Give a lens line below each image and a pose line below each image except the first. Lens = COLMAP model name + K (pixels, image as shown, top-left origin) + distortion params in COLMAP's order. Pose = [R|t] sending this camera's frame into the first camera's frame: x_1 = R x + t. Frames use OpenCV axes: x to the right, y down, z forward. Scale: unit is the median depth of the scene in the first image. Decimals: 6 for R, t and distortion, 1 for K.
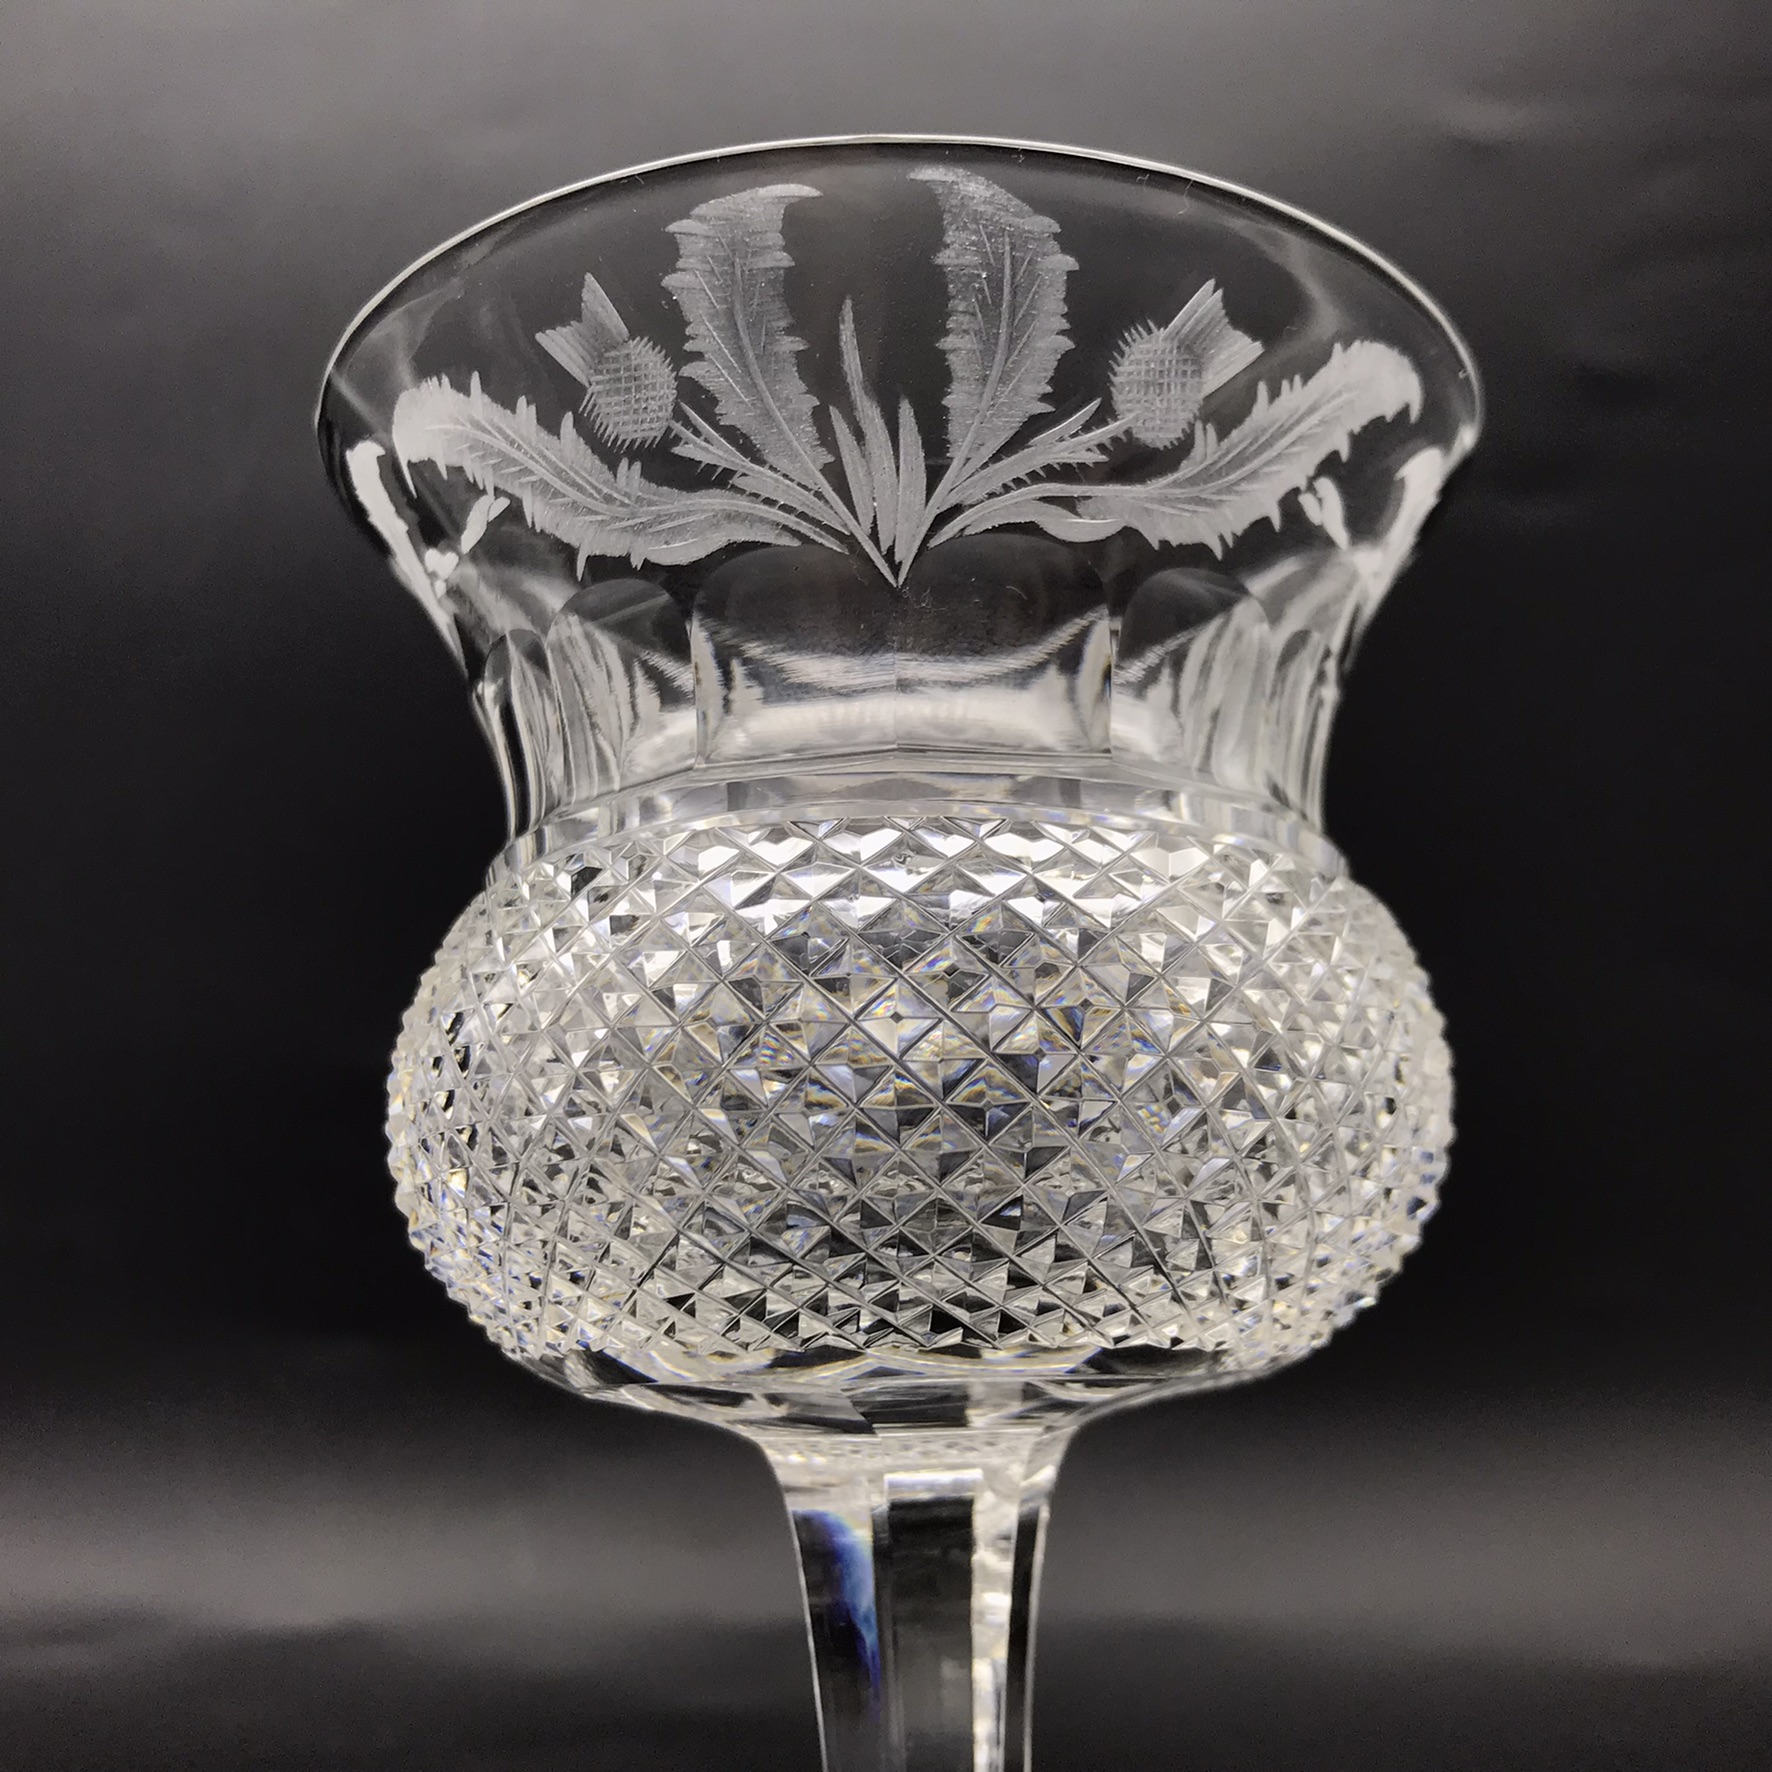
lens RADIAL K [[1926.1, 0, 872.3], [0, 1926.1, 884.4], [0, 0, 1]] dist [0.065660, 0.000000]
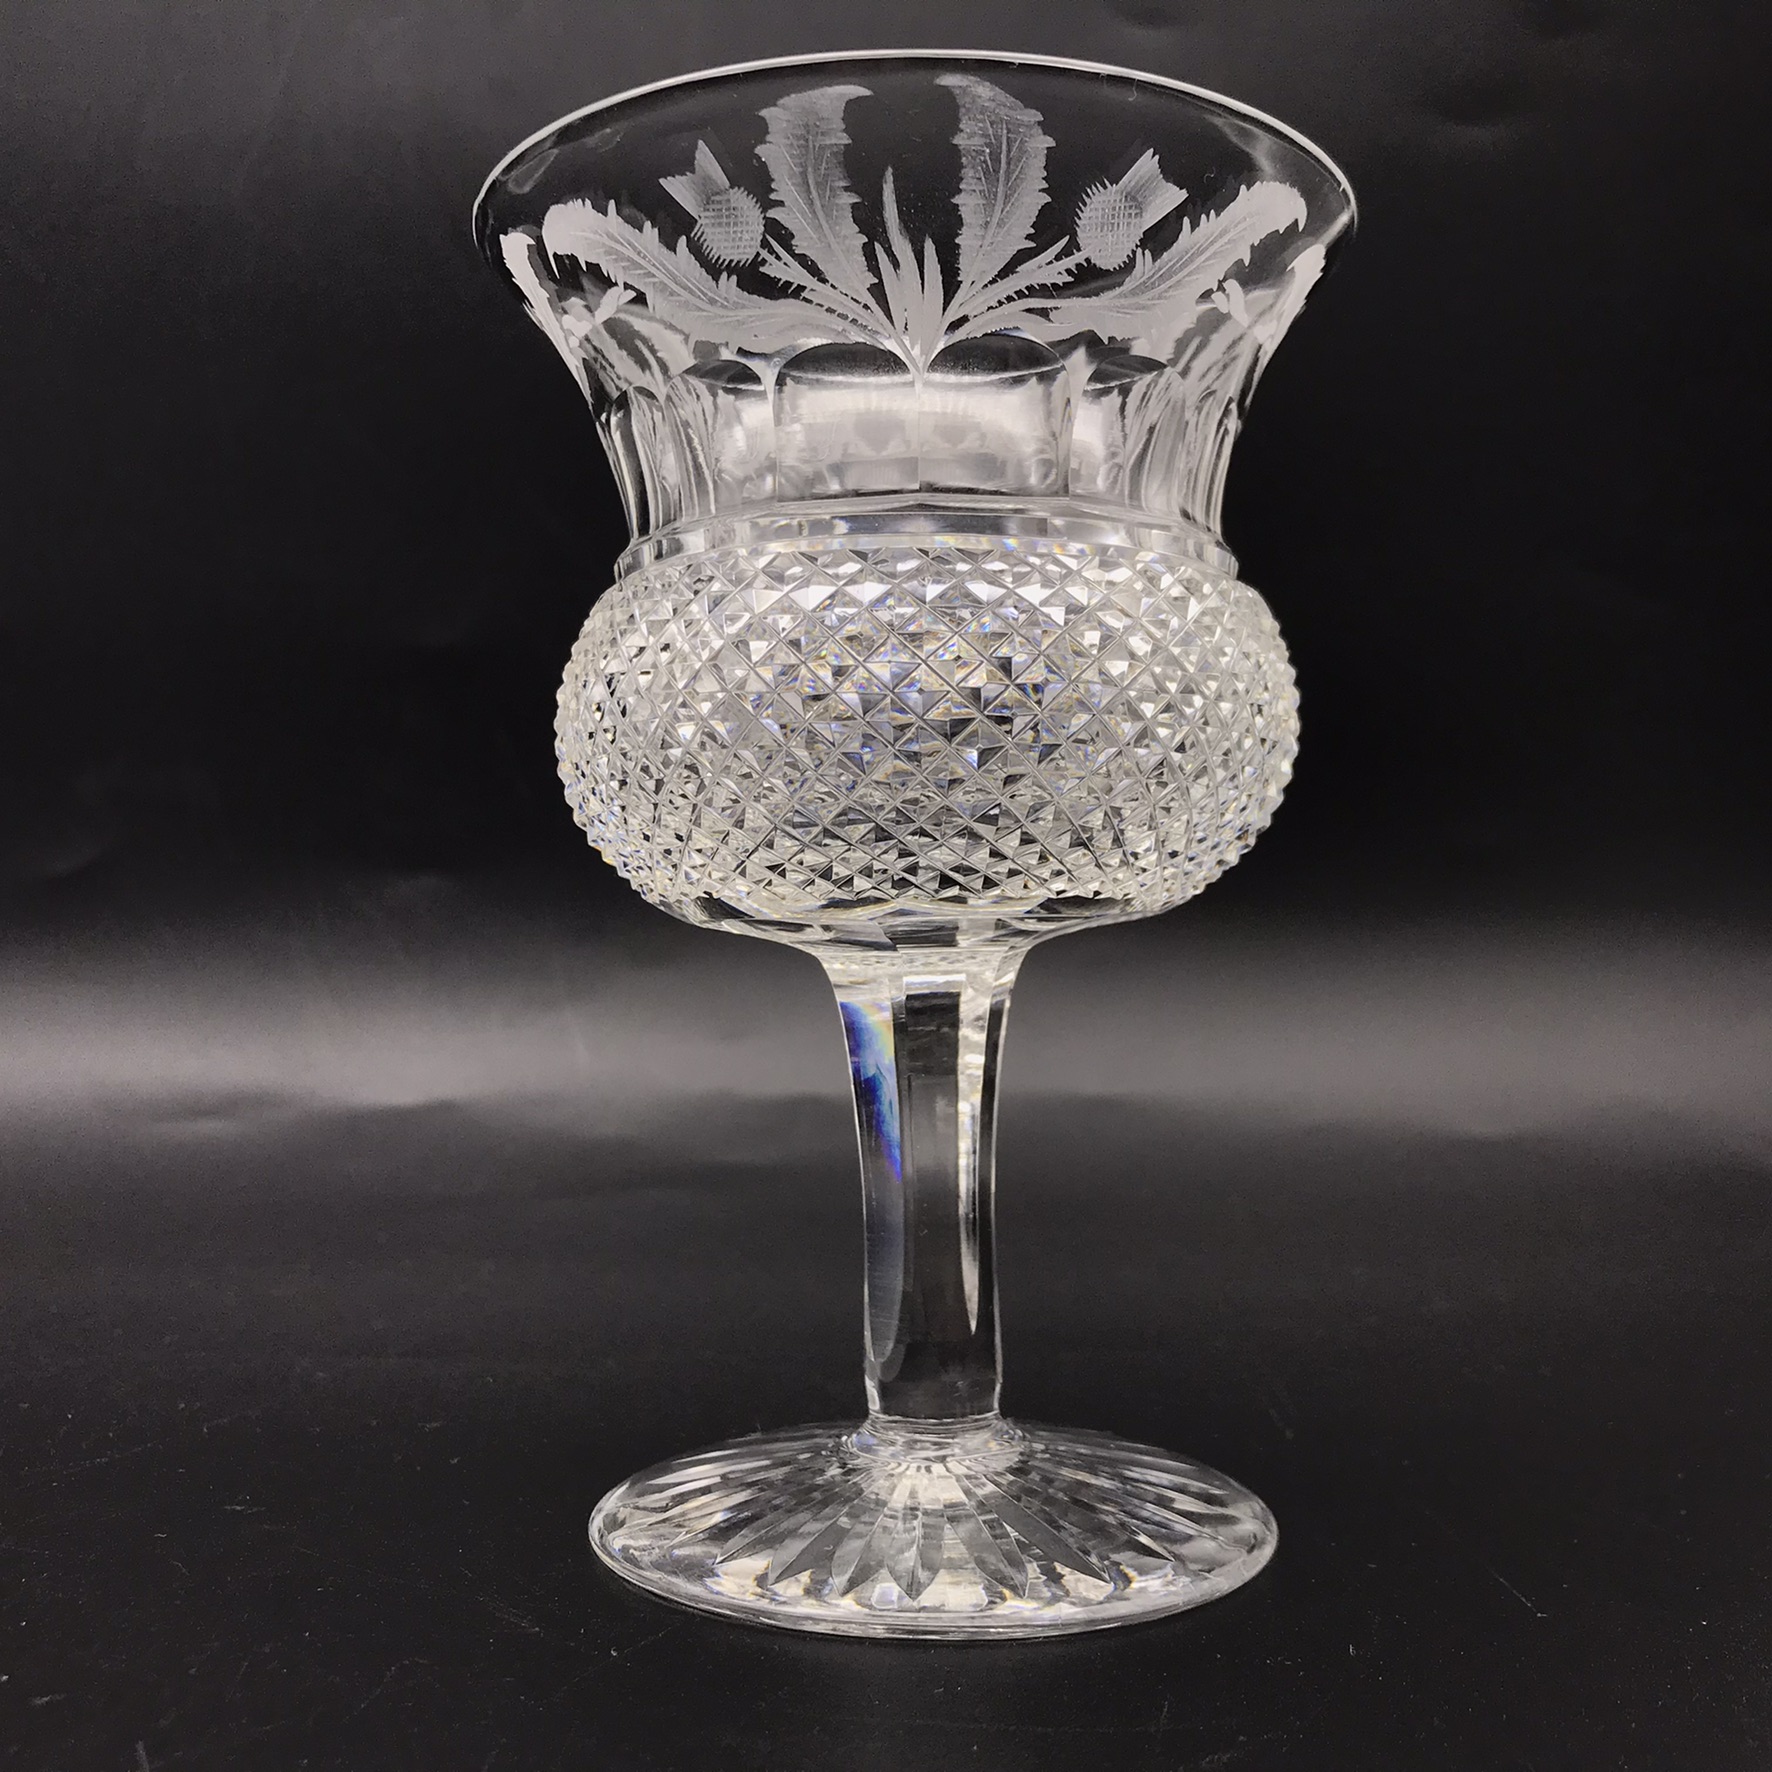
lens RADIAL K [[1926.1, 0, 877.7], [0, 1926.1, 895.4], [0, 0, 1]] dist [0.065660, 0.000000]
pose [[0.999843, 0.001557, 0.017651, -0.042956], [-0.005811, 0.969861, 0.243589, -0.128741], [-0.016740, -0.243653, 0.969718, -0.463059]]
